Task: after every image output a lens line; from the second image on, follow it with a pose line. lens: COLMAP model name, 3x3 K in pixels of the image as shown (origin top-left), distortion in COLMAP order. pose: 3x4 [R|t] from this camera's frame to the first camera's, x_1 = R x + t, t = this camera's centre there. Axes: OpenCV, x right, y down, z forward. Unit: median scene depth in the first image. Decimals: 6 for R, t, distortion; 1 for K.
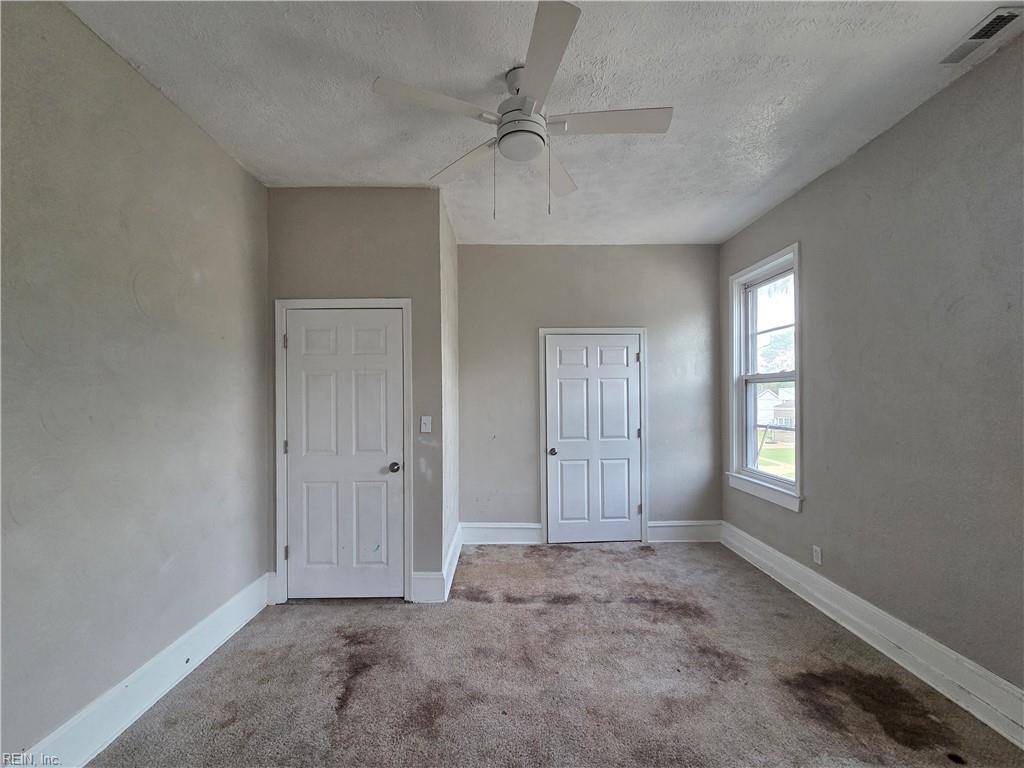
lens RADIAL K [[419.8, 0, 511.3], [0, 419.8, 390.6], [0, 0, 1]] dist [-0.001783, 0.006193]
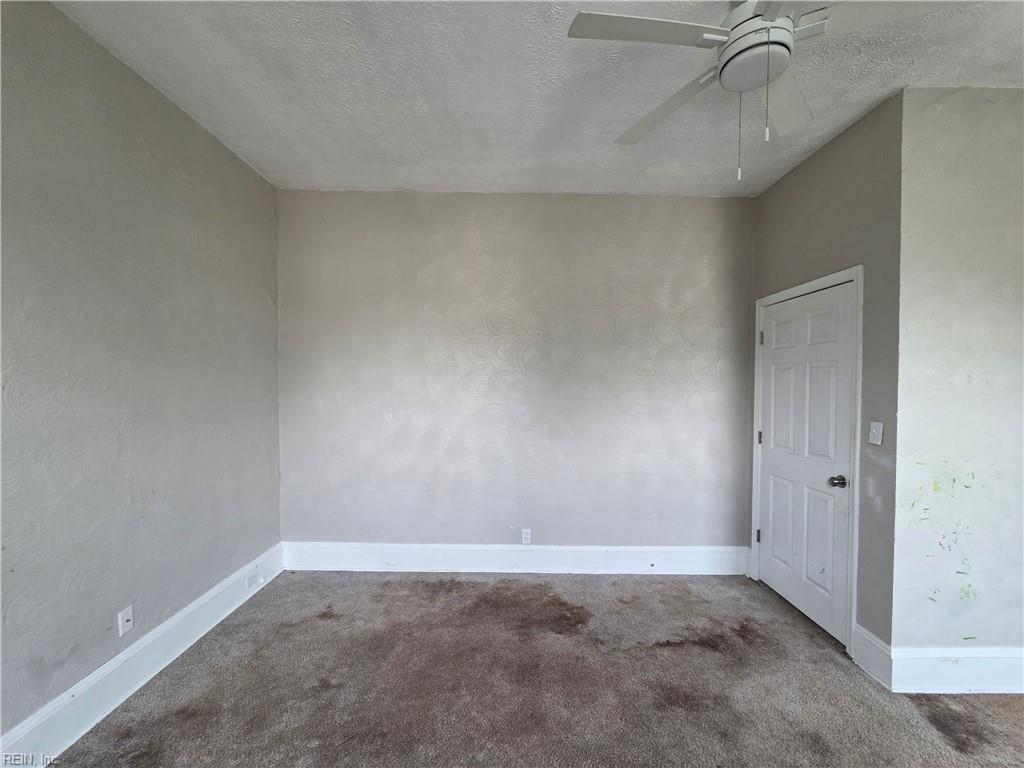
lens RADIAL K [[419.8, 0, 511.3], [0, 419.8, 390.6], [0, 0, 1]] dist [-0.001783, 0.006193]
pose [[0.000362, 0.025584, -0.999673, 0.529736], [0.008037, 0.999640, 0.025586, -0.017303], [0.999968, -0.008044, 0.000156, 0.375018]]
